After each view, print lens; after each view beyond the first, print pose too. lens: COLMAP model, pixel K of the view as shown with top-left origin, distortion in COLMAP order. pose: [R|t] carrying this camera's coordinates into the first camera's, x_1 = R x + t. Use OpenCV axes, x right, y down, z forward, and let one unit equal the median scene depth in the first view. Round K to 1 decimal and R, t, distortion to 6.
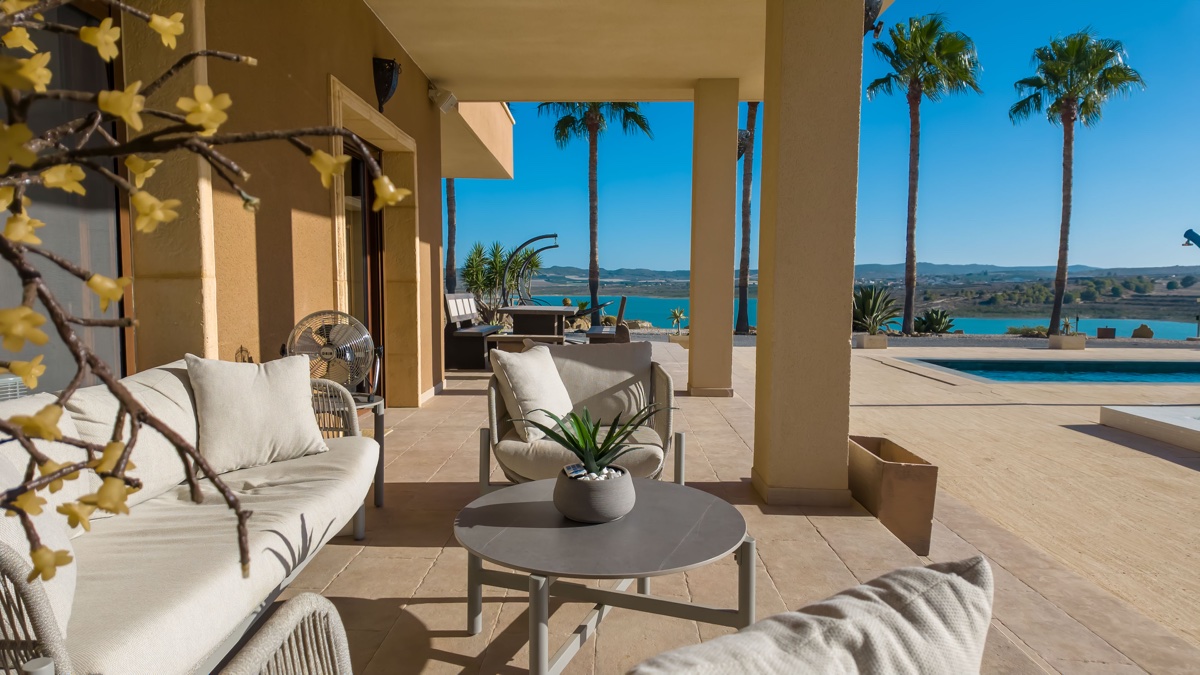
lens RADIAL K [[707.8, 0, 597.7], [0, 707.8, 342.1], [0, 0, 1]] dist [0.040890, -0.076956]
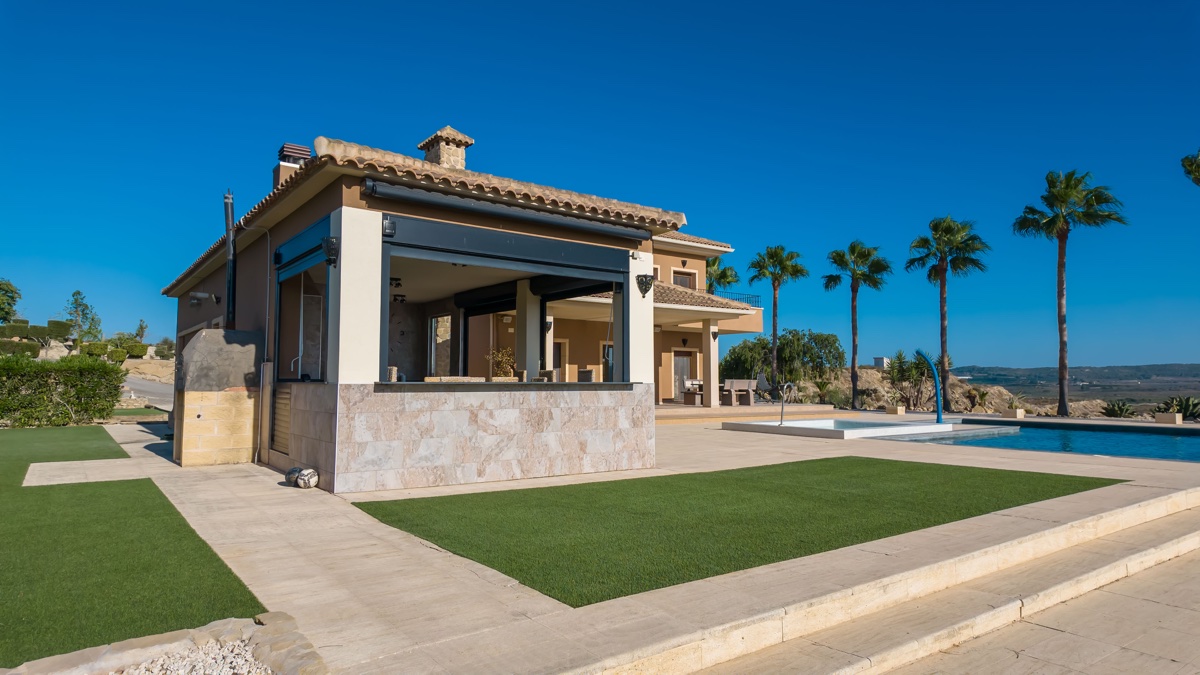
lens RADIAL K [[703.5, 0, 596.7], [0, 703.5, 343.7], [0, 0, 1]] dist [0.040188, -0.045374]
pose [[0.600310, -0.044033, -0.798555, 0.751342], [-0.065629, 0.992403, -0.104059, 0.047741], [0.797070, 0.114876, 0.592859, -0.447040]]
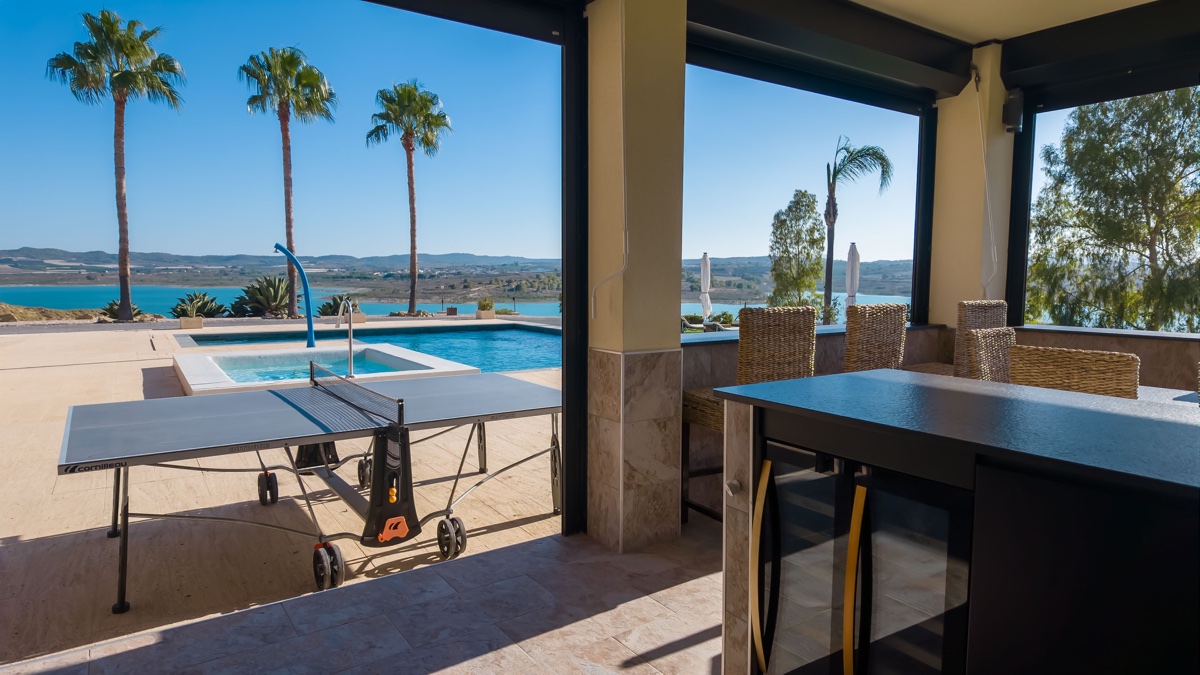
lens RADIAL K [[698.5, 0, 619.6], [0, 698.5, 346.3], [0, 0, 1]] dist [0.001472, -0.002966]
pose [[0.804147, -0.056450, 0.591744, 0.190337], [0.042494, 0.998393, 0.037495, 0.018211], [-0.592910, -0.005006, 0.805253, -0.272852]]
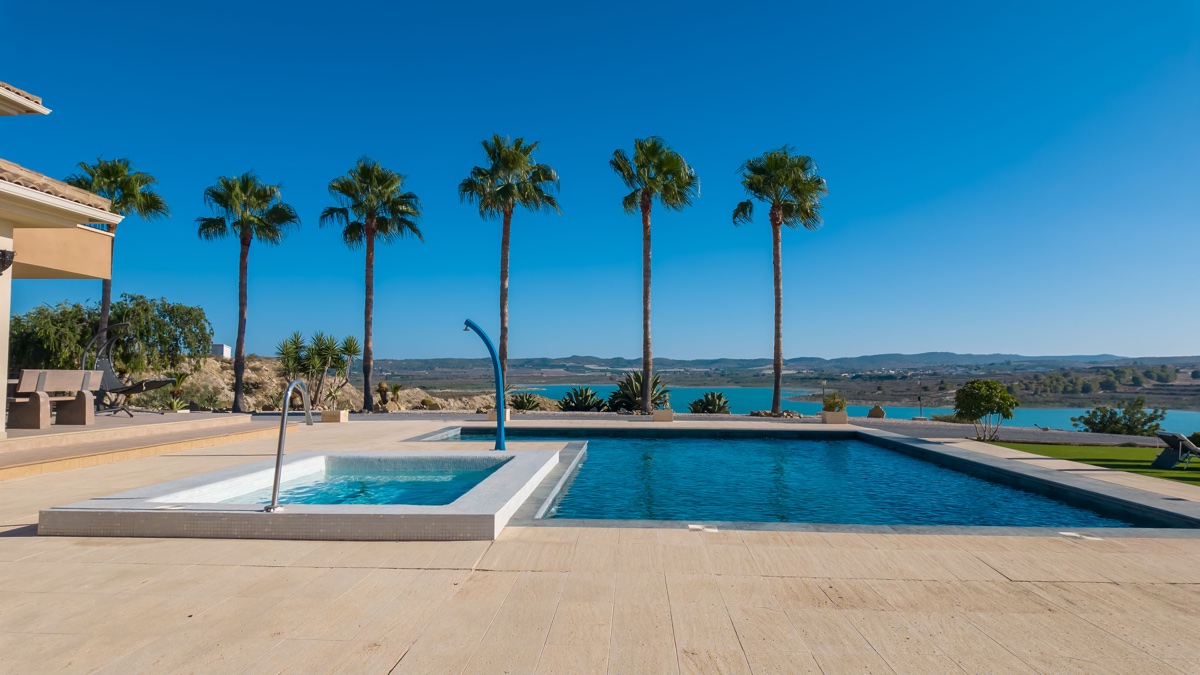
lens RADIAL K [[703.5, 0, 596.7], [0, 703.5, 343.7], [0, 0, 1]] dist [0.040188, -0.045374]
pose [[0.999288, -0.001352, -0.037716, 0.417828], [-0.003318, 0.992340, -0.123492, 0.018253], [0.037594, 0.123529, 0.991629, -0.112141]]
